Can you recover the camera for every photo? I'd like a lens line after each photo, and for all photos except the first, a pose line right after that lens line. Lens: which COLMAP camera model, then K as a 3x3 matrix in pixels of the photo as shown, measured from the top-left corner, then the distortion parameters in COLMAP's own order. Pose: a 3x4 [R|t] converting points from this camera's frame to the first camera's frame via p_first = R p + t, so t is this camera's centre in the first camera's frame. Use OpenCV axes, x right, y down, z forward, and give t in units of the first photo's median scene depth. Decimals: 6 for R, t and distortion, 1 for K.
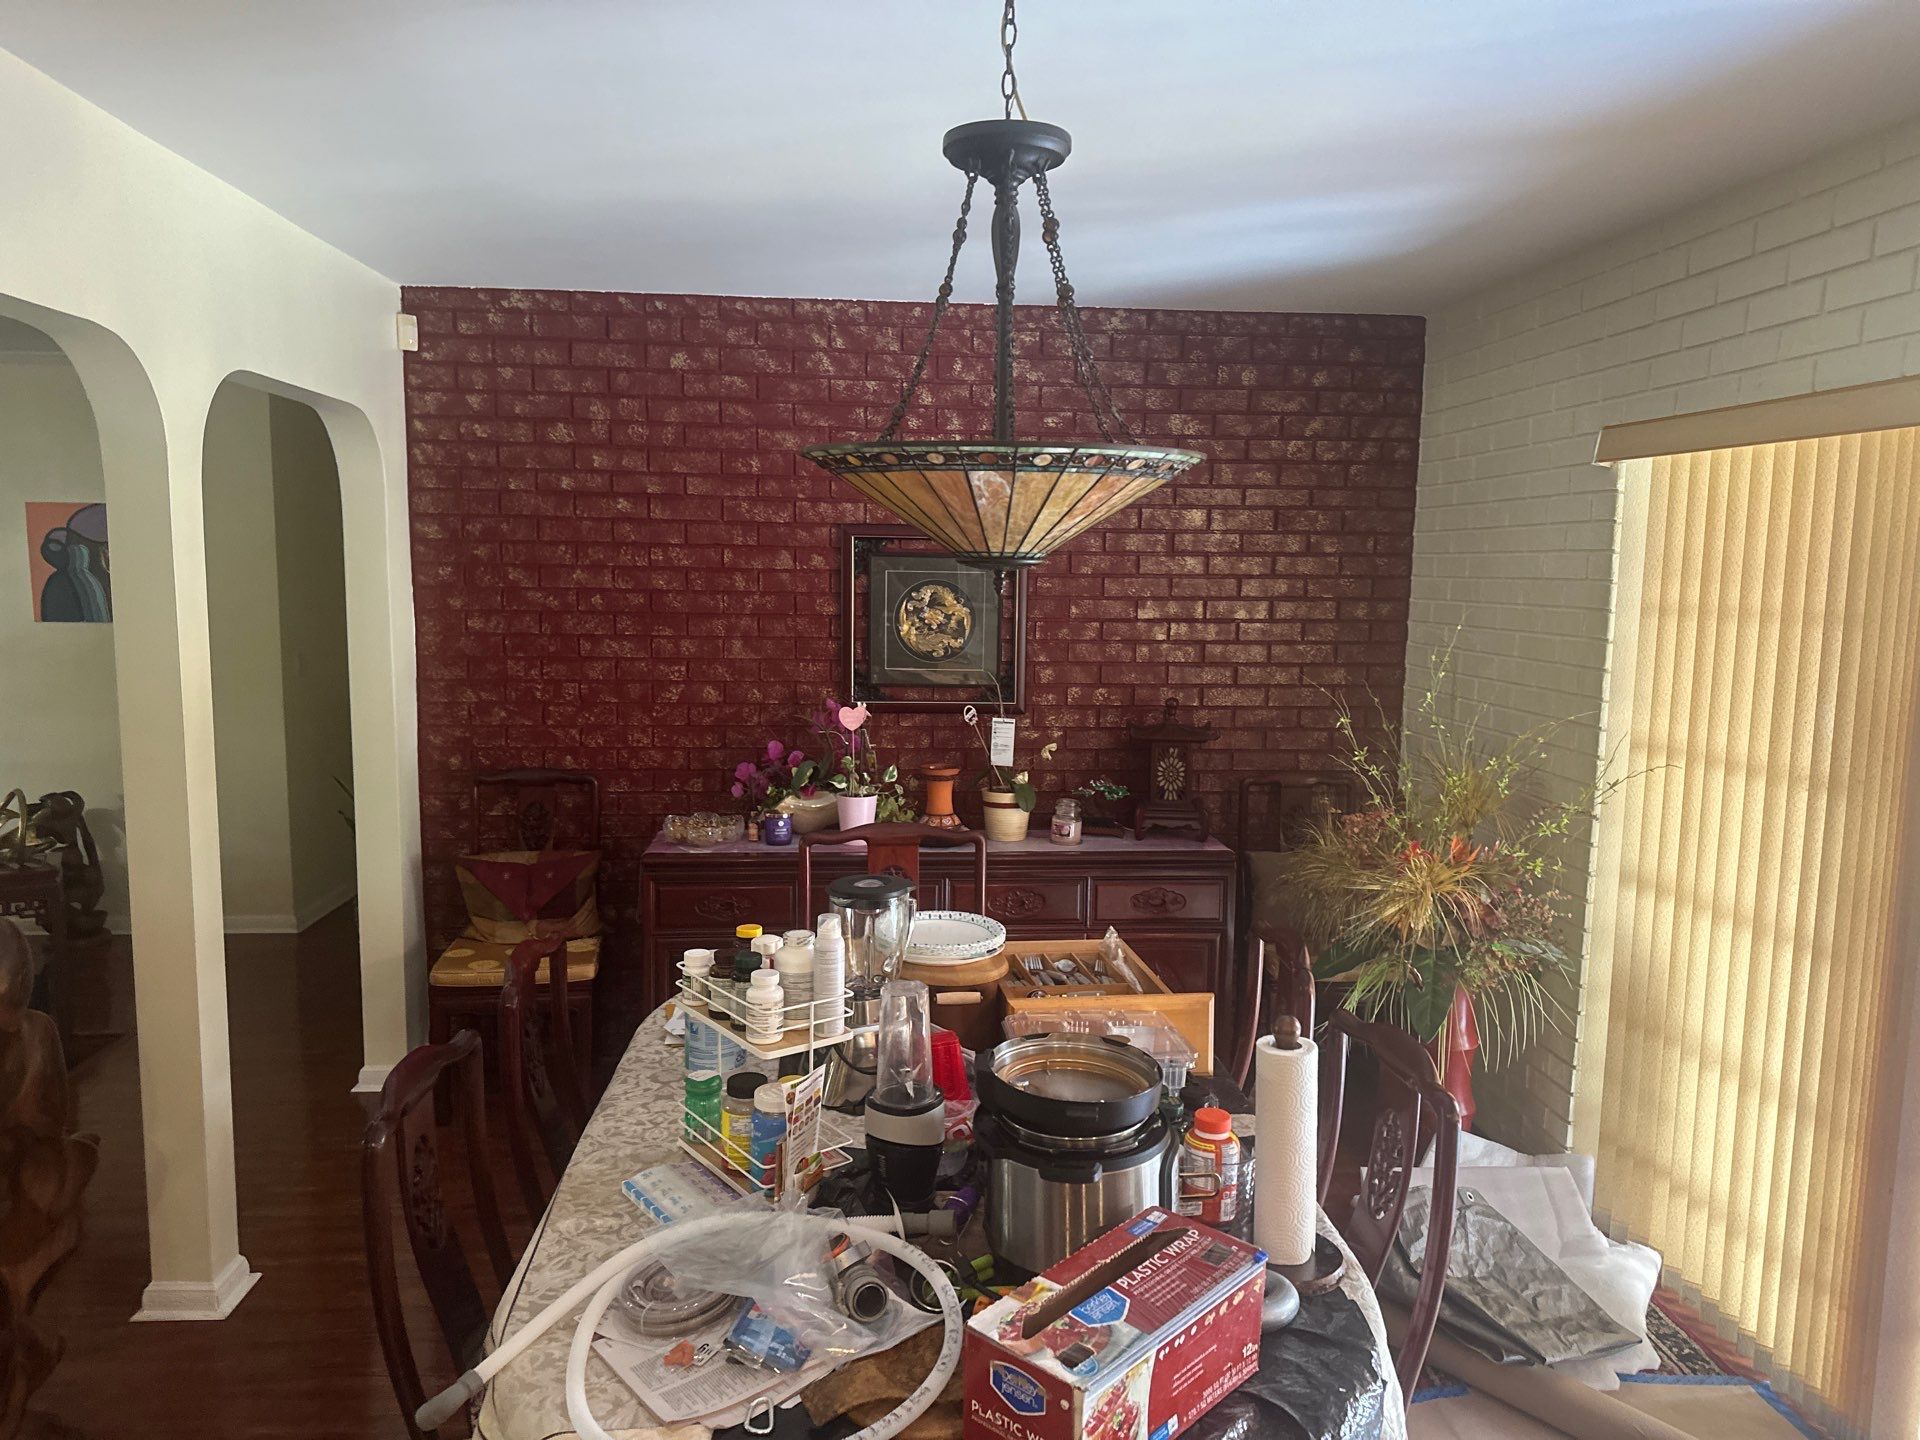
lens RADIAL K [[1360.3, 0, 960.0], [0, 1360.3, 720.0], [0, 0, 1]] dist [0.004033, 0.002795]
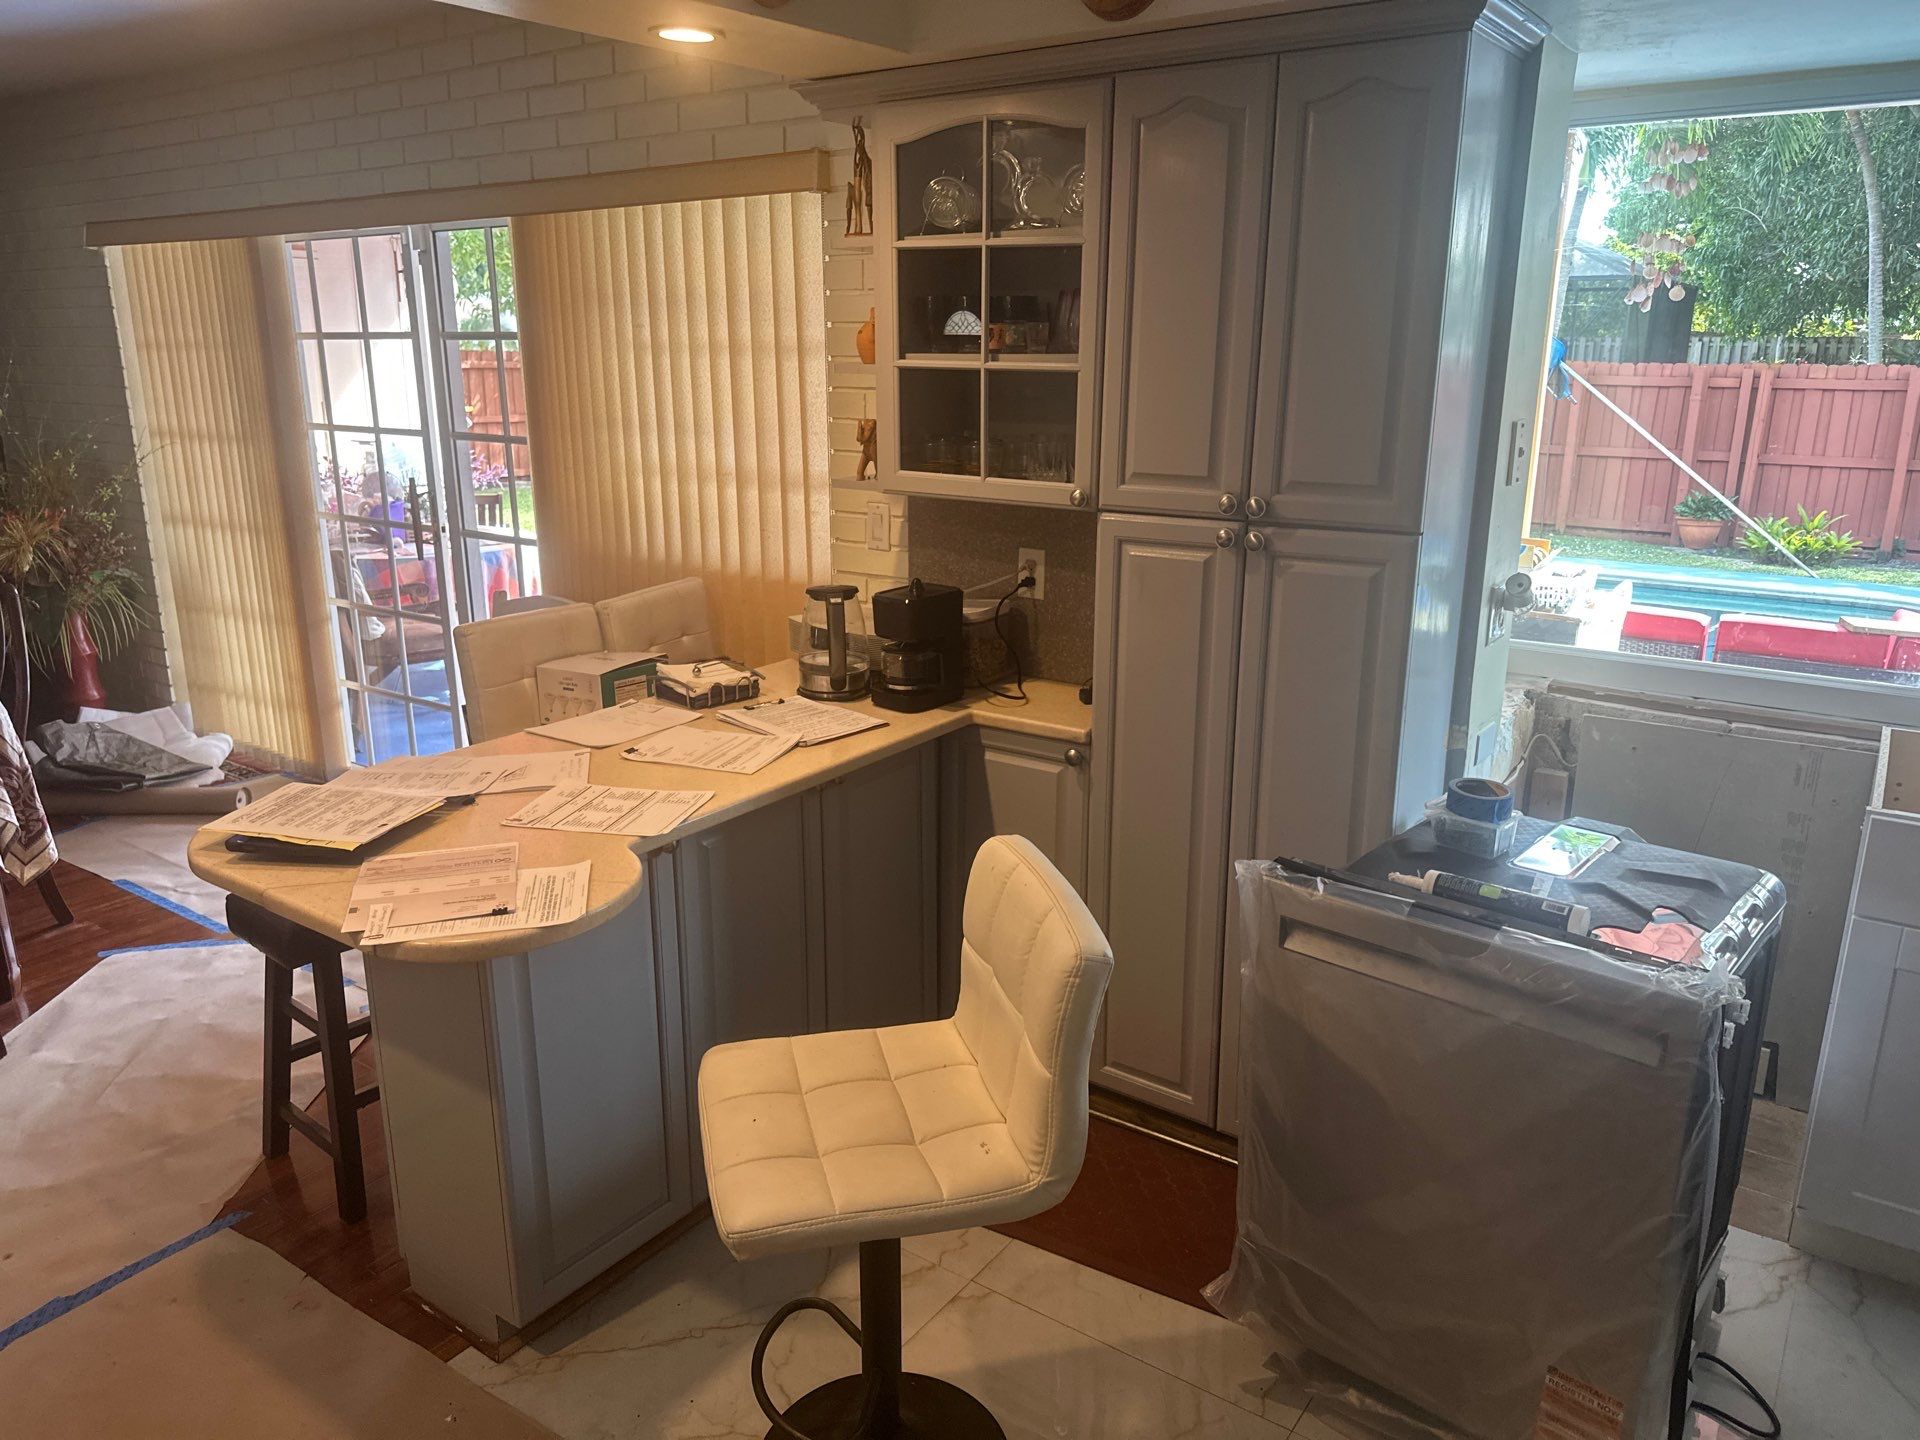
lens RADIAL K [[1360.3, 0, 960.0], [0, 1360.3, 720.0], [0, 0, 1]] dist [0.004033, 0.002795]
pose [[0.640411, -0.218031, 0.736435, -0.143952], [0.097735, 0.974199, 0.203432, 0.110765], [-0.761788, -0.058304, 0.645197, -0.754306]]
